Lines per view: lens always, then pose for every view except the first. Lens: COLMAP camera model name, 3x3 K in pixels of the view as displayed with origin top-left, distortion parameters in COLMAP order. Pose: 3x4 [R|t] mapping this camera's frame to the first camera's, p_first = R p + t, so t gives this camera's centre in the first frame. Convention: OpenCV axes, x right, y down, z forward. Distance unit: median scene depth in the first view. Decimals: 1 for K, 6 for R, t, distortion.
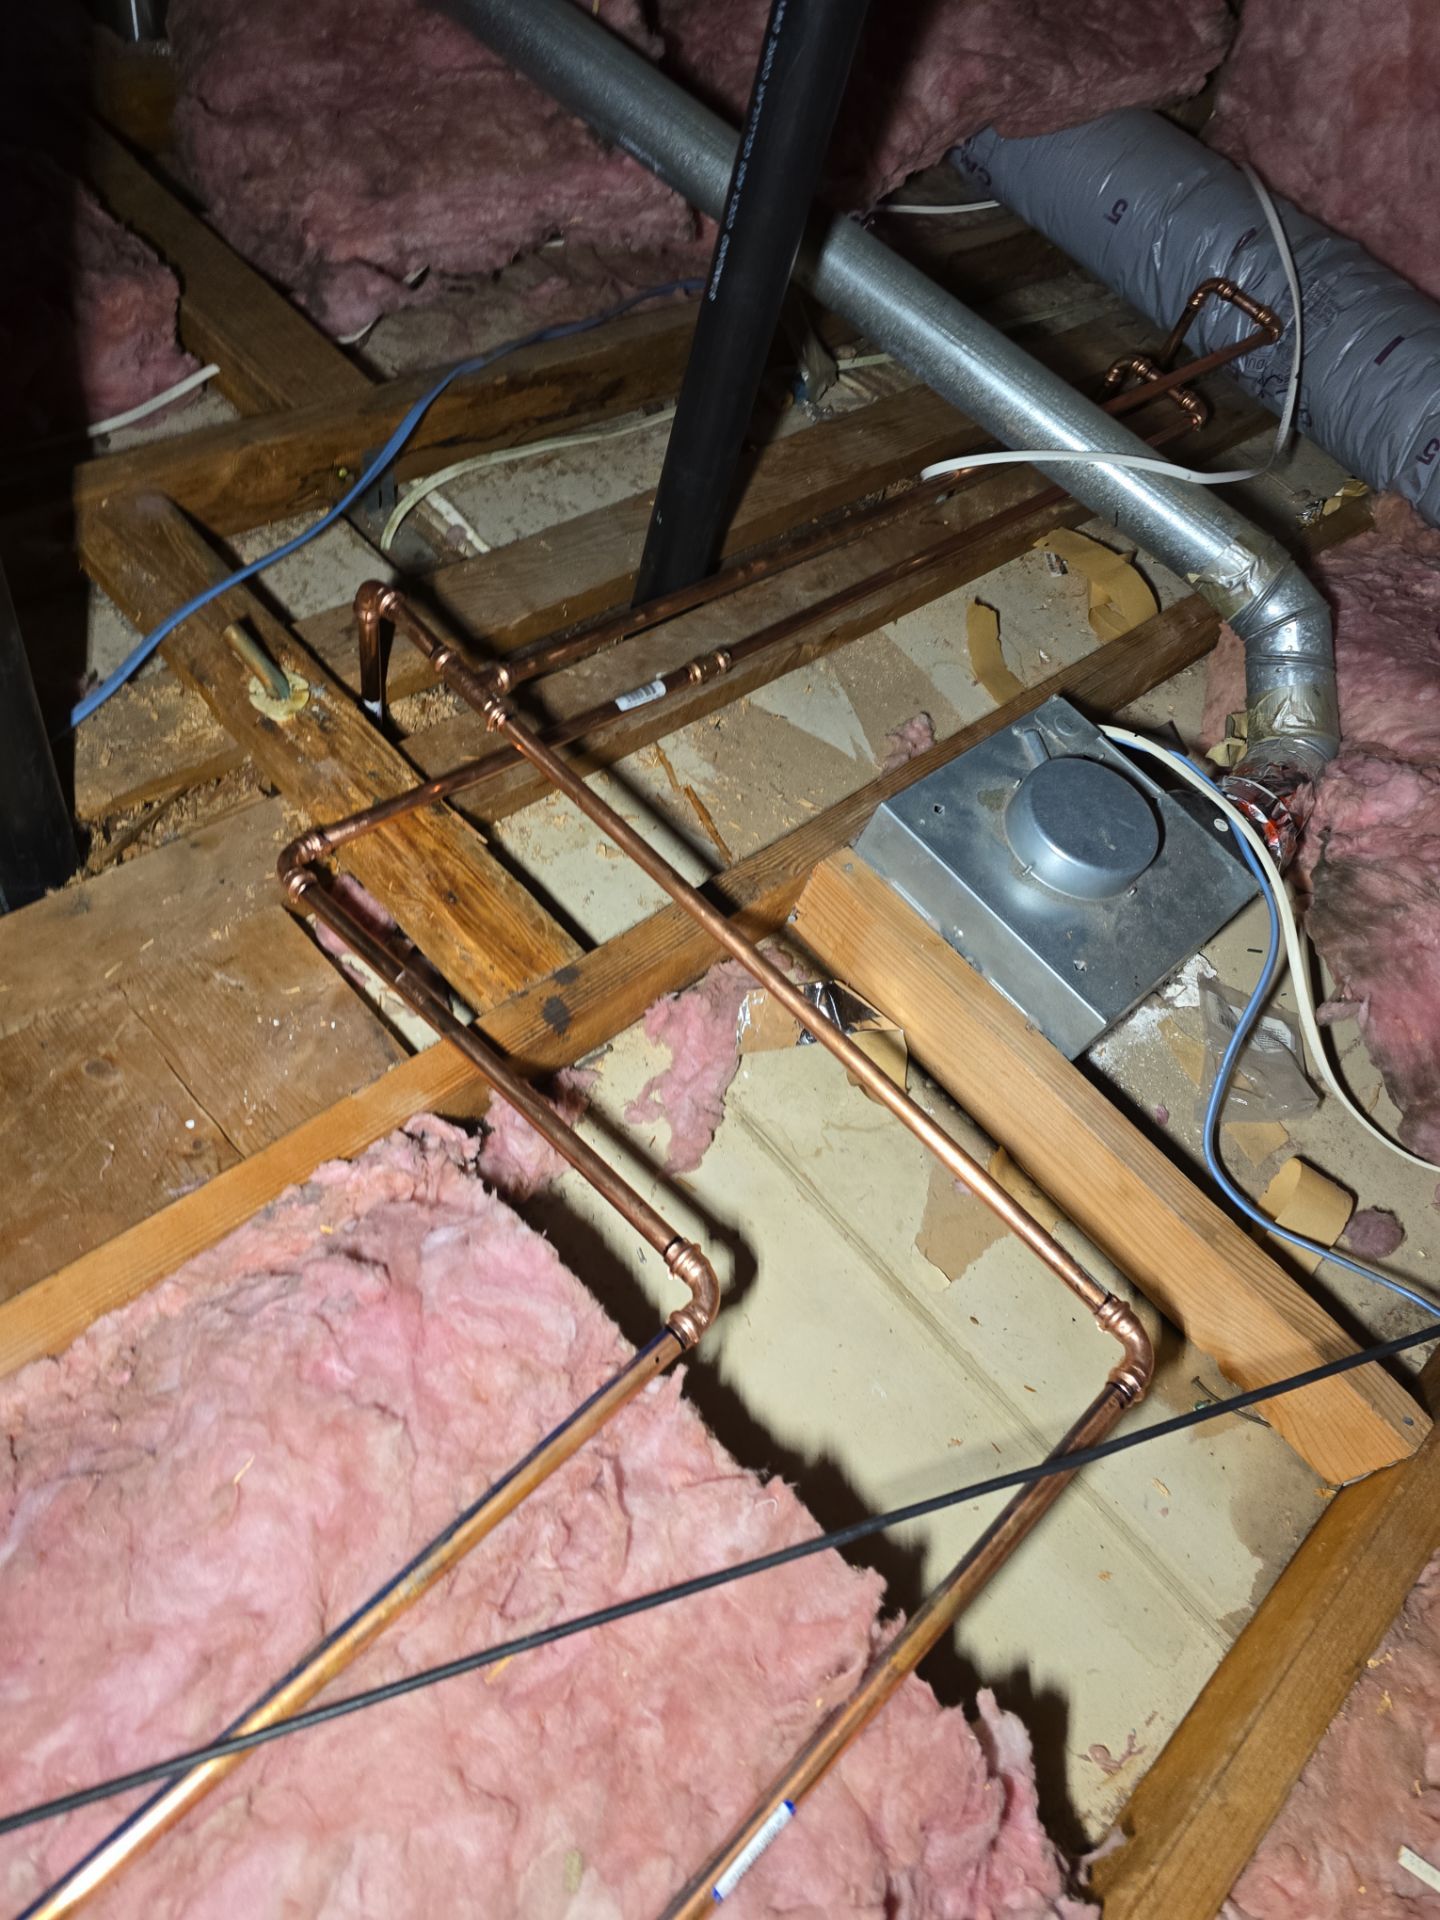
lens RADIAL K [[1284.8, 0, 729.8], [0, 1284.8, 964.5], [0, 0, 1]] dist [0.073239, -0.074731]
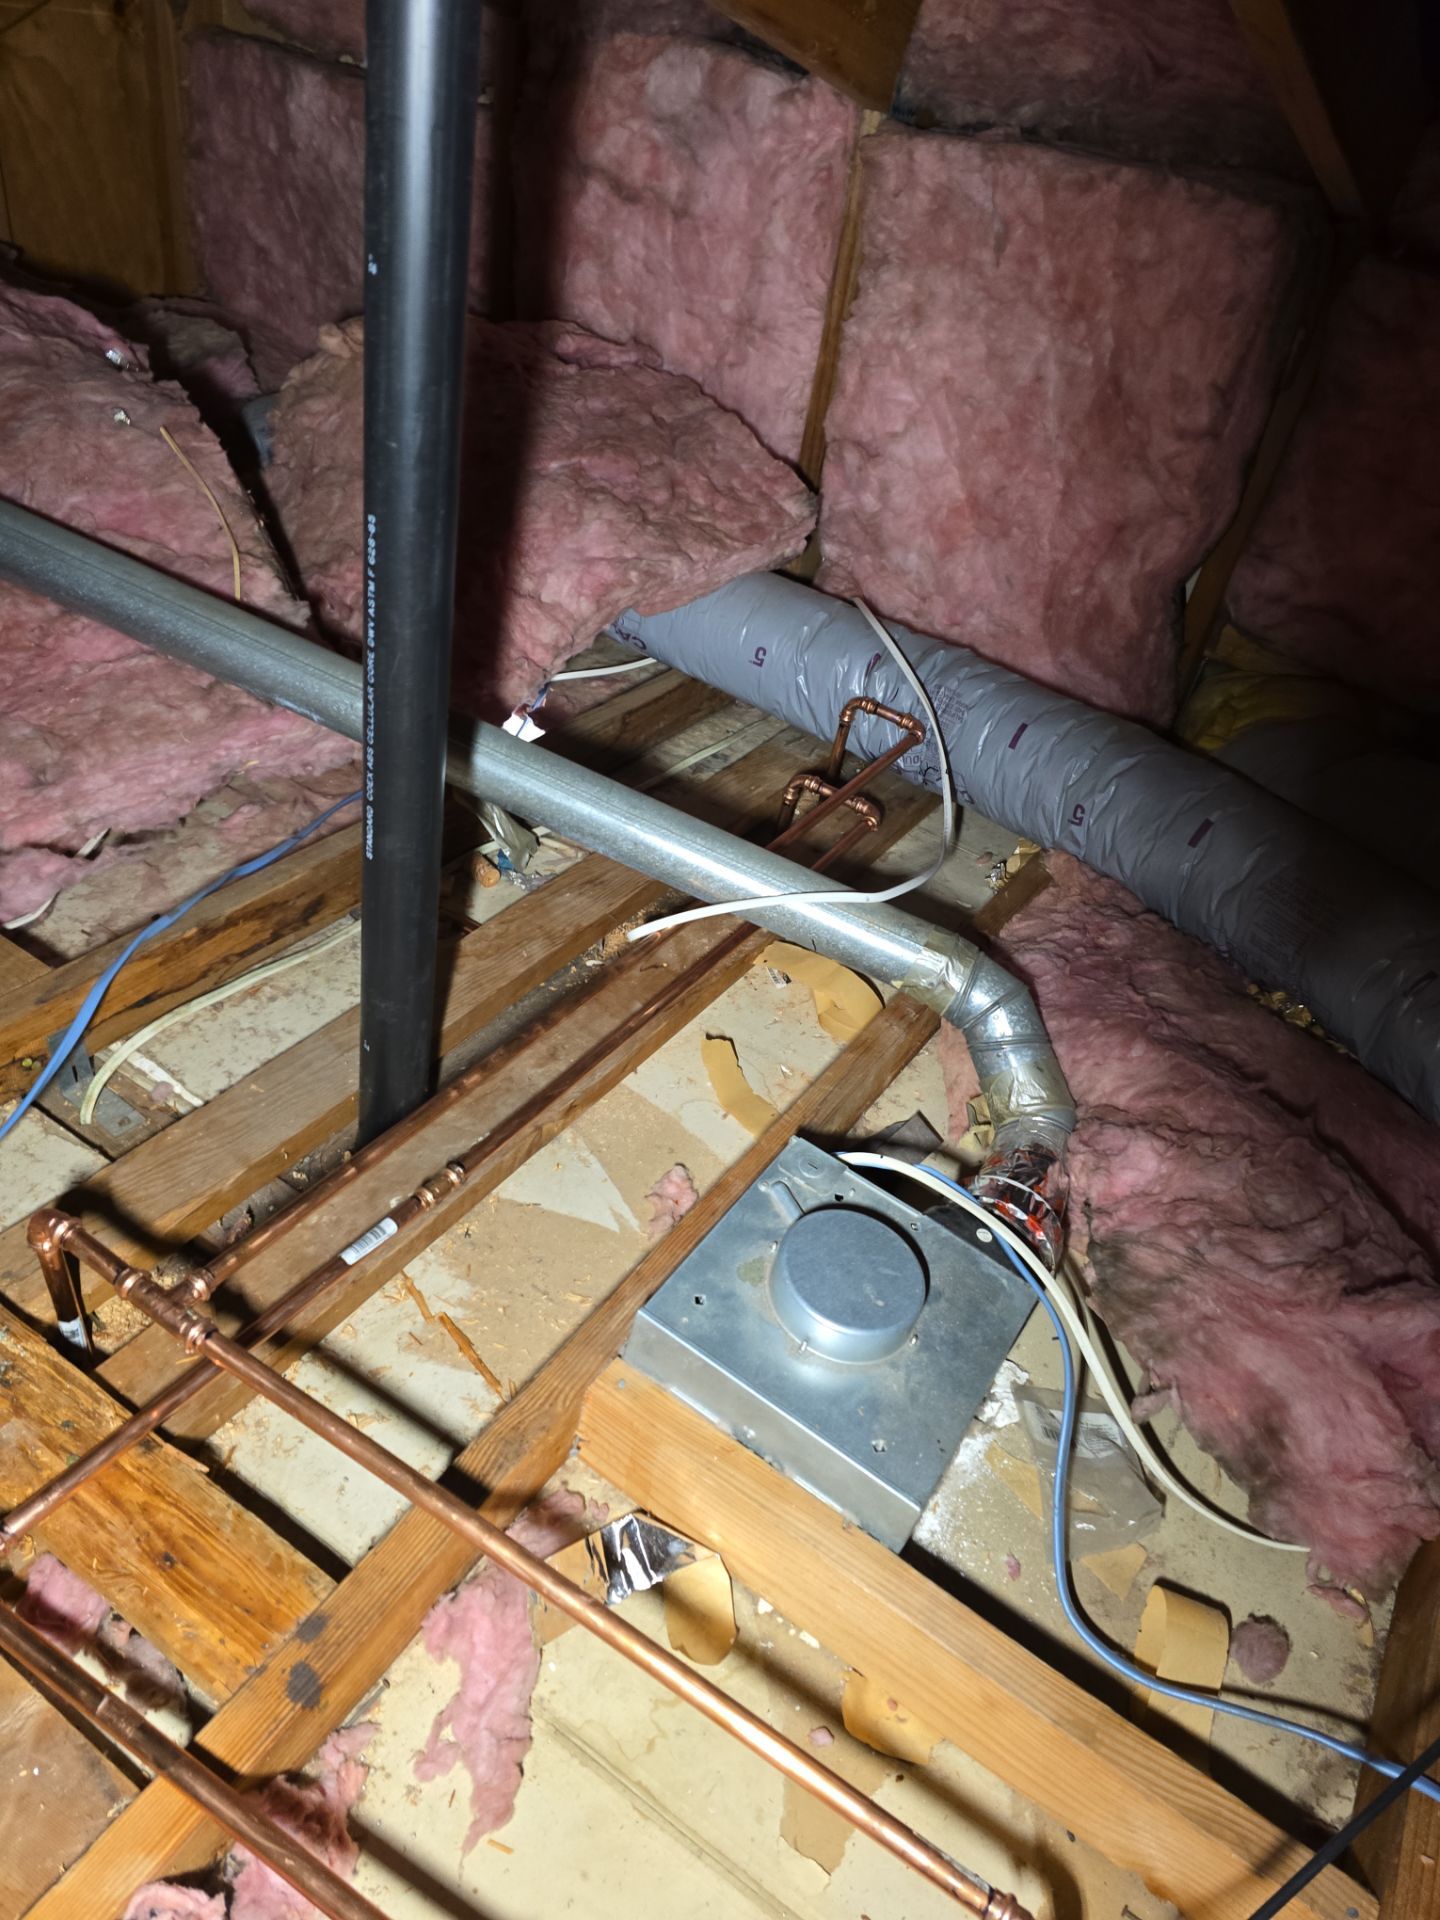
lens RADIAL K [[1284.8, 0, 729.8], [0, 1284.8, 964.5], [0, 0, 1]] dist [0.073239, -0.074731]
pose [[0.968221, -0.202286, 0.147066, 0.086609], [0.232552, 0.944554, -0.231815, -0.118497], [-0.092018, 0.258648, 0.961579, 0.015098]]
